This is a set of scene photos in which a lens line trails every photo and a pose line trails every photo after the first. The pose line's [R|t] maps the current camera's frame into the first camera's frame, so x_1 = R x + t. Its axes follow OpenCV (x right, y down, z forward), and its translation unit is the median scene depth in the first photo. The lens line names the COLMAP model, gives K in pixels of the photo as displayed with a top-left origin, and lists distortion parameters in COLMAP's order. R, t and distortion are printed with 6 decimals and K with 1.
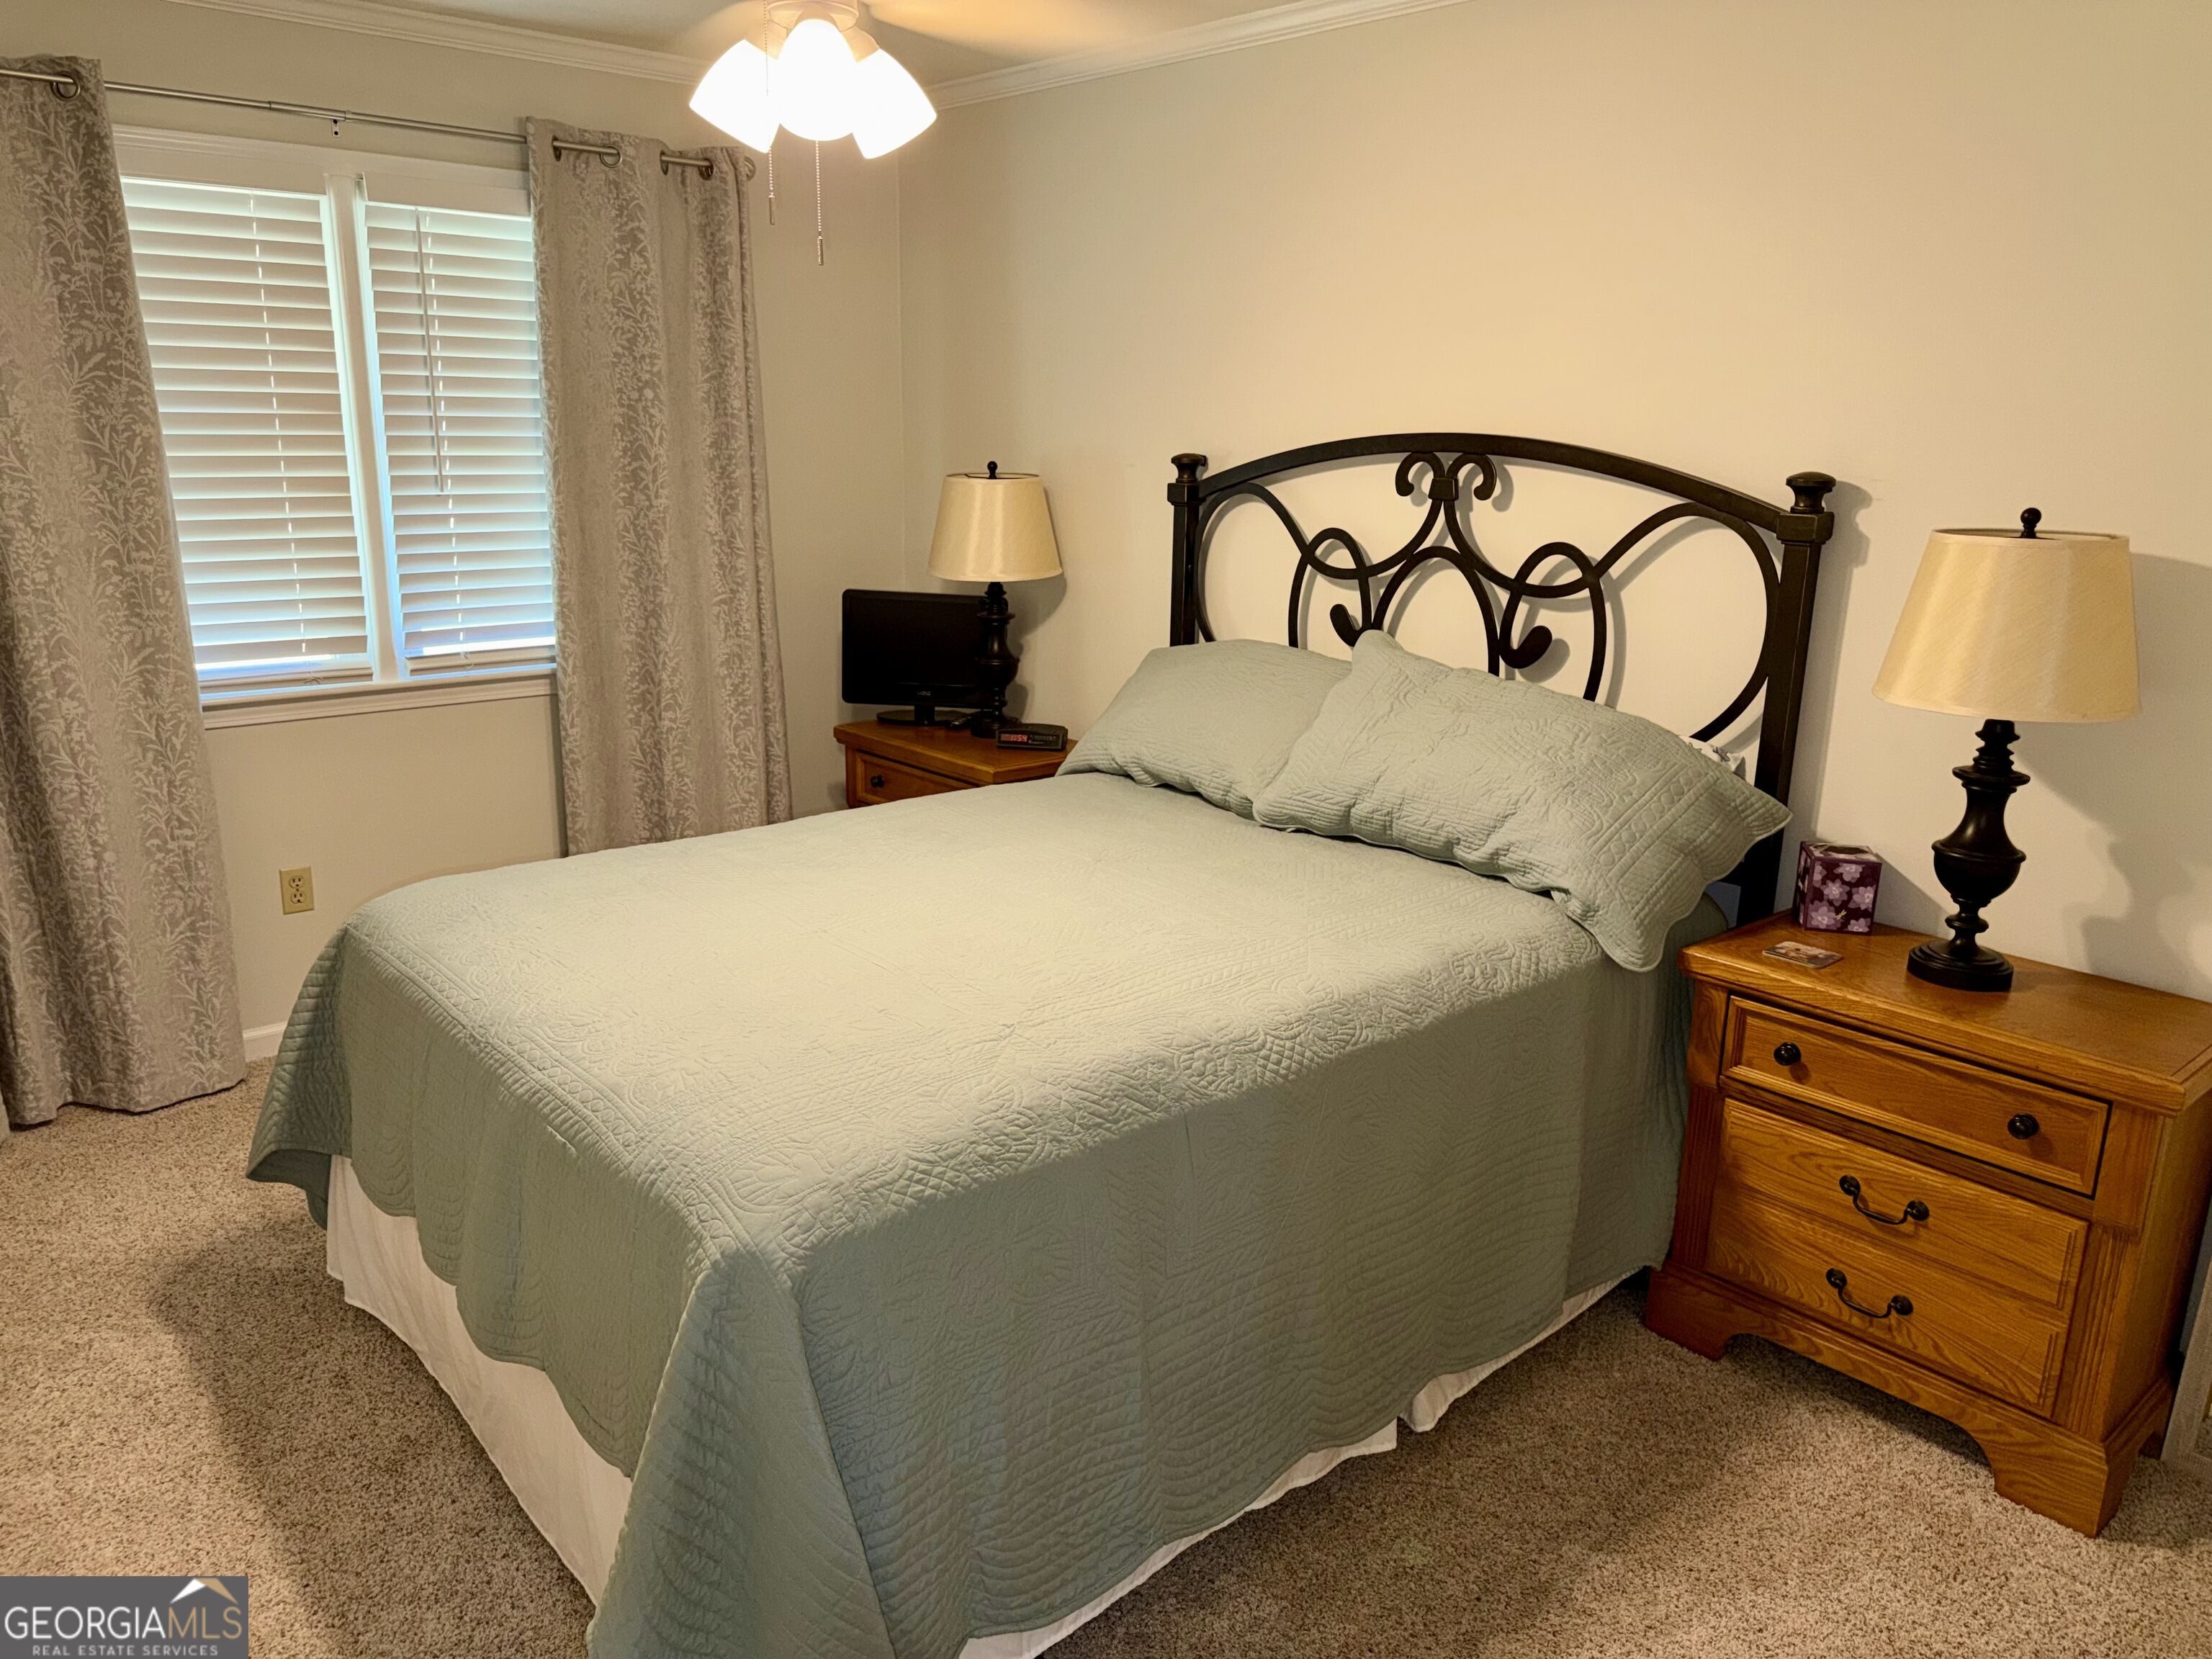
lens RADIAL K [[1563.3, 0, 1096.5], [0, 1563.3, 833.1], [0, 0, 1]] dist [0.099125, -0.129818]
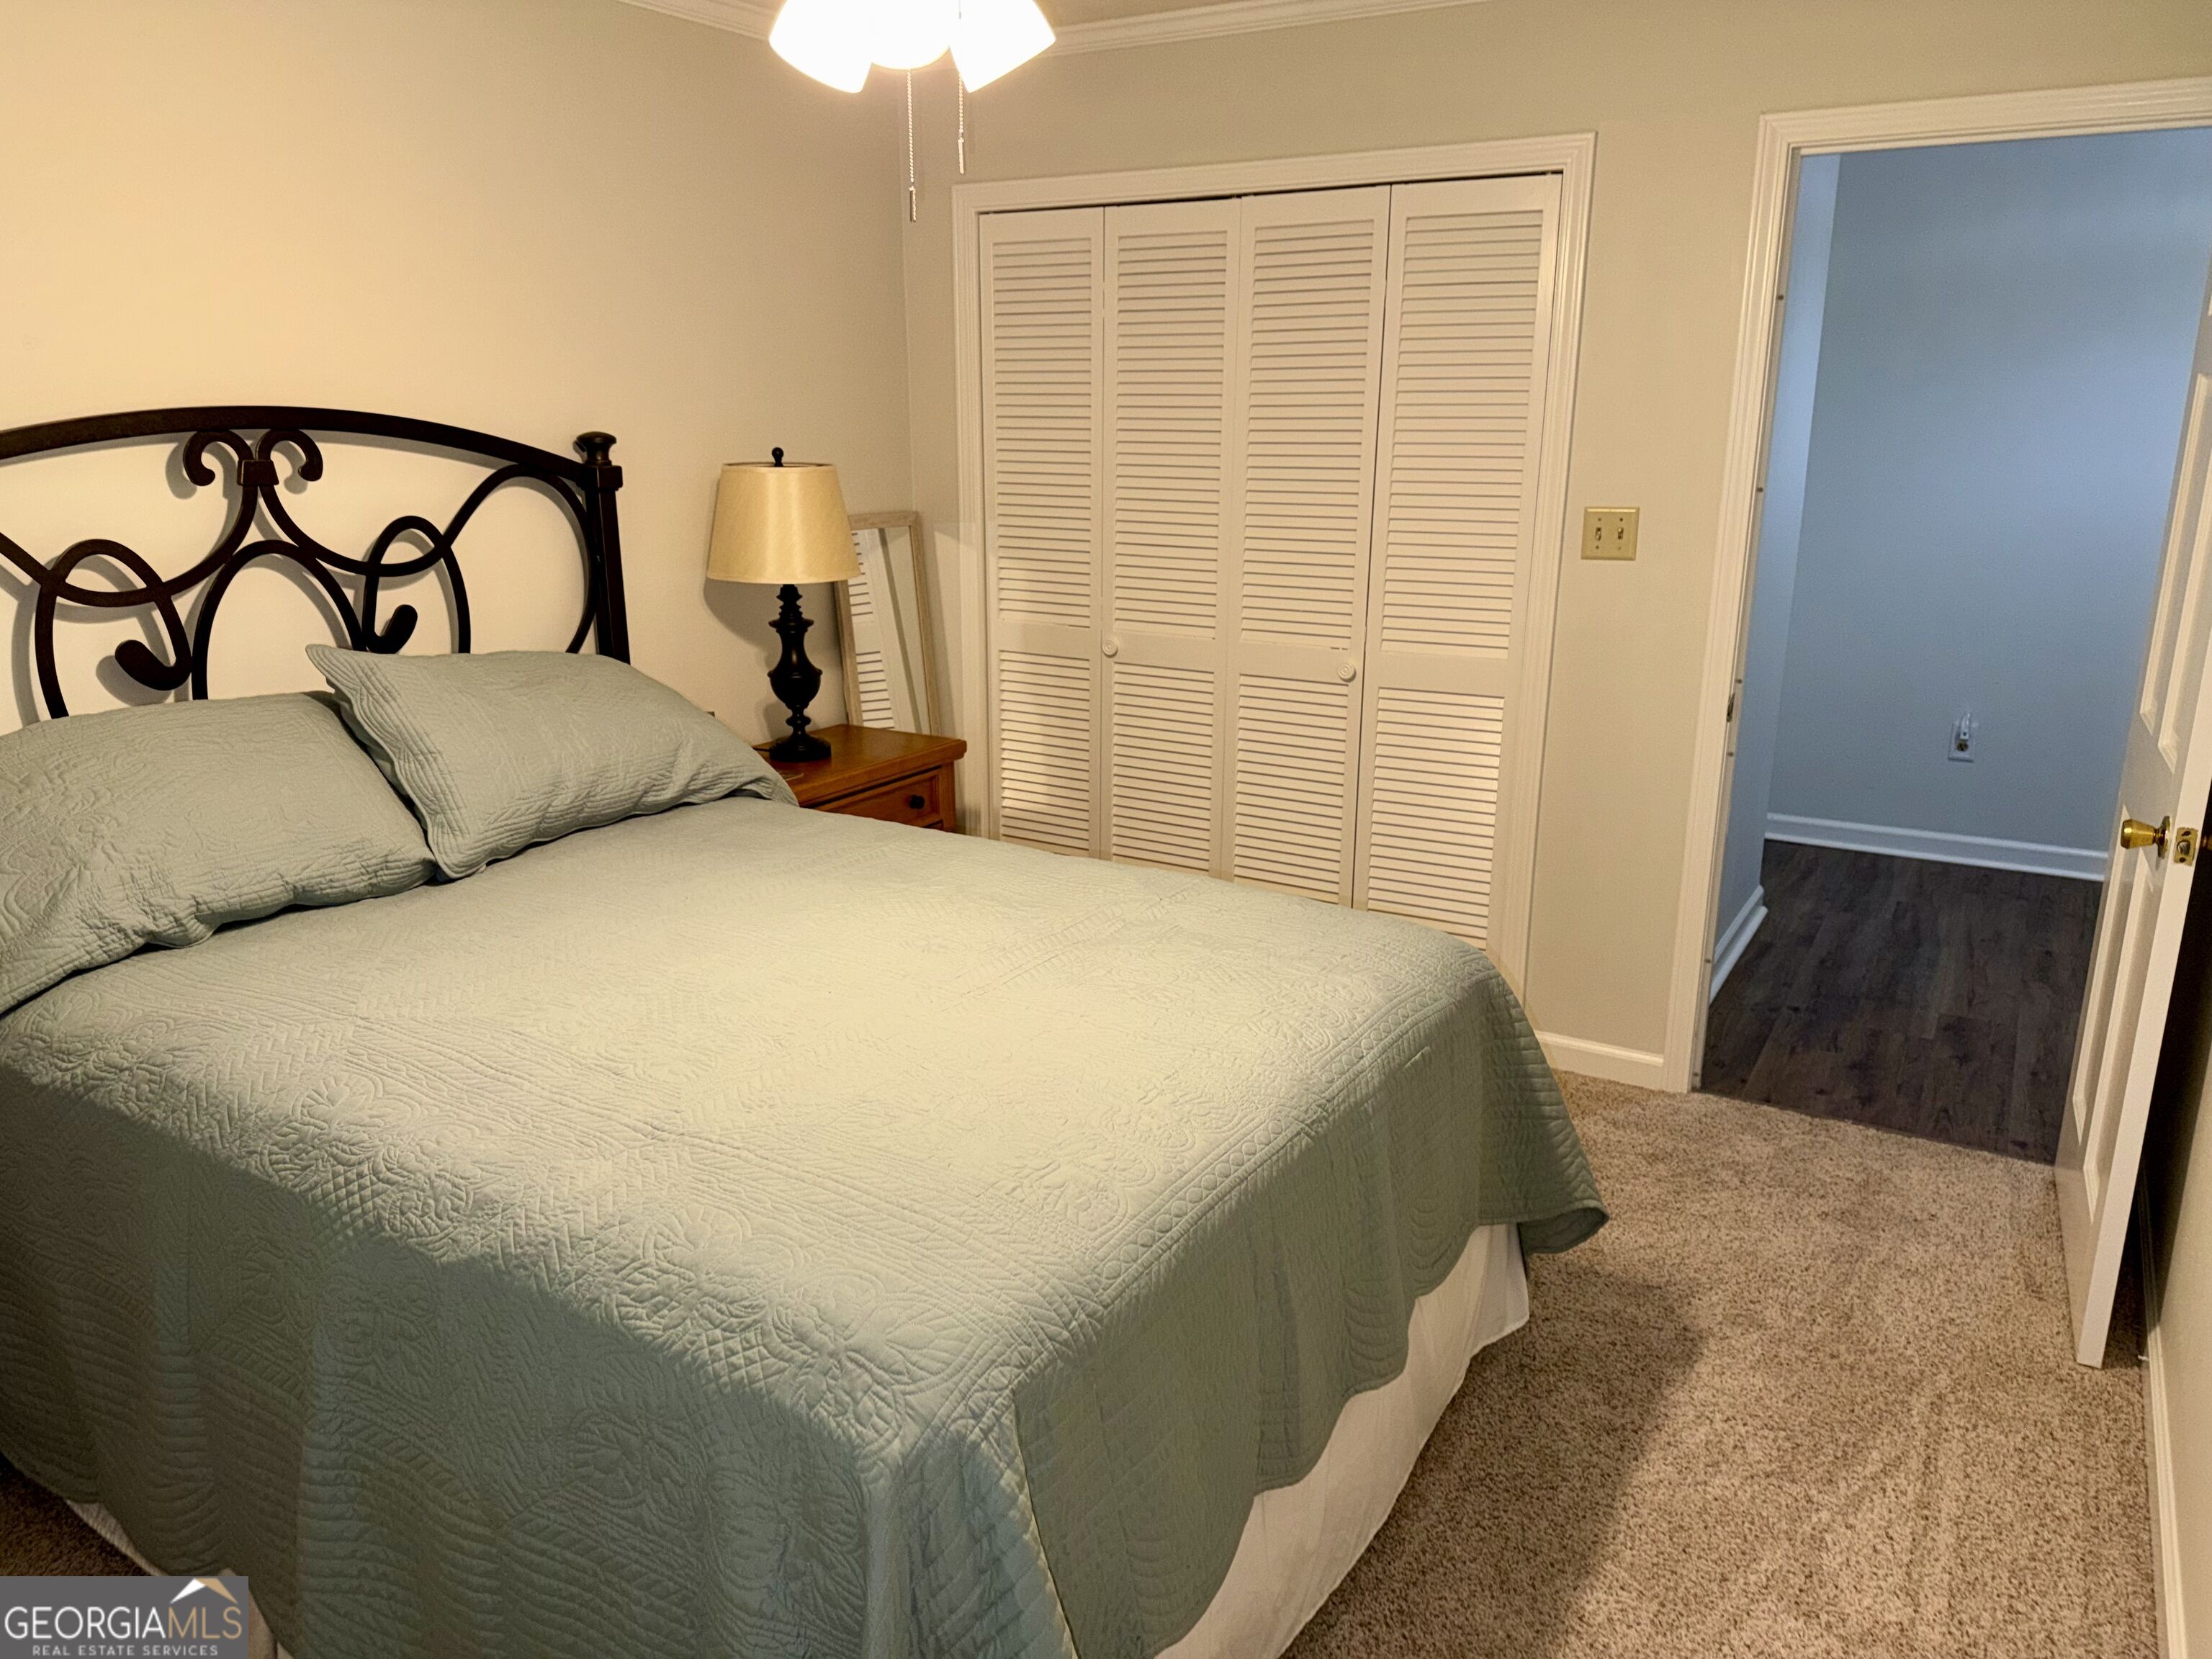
lens RADIAL K [[1578.1, 0, 1106.0], [0, 1578.1, 829.5], [0, 0, 1]] dist [0.018303, -0.026159]
pose [[-0.290678, -0.267342, 0.918713, -0.733248], [0.239213, 0.909376, 0.340311, -0.224472], [-0.926436, 0.318689, -0.200384, 0.812064]]
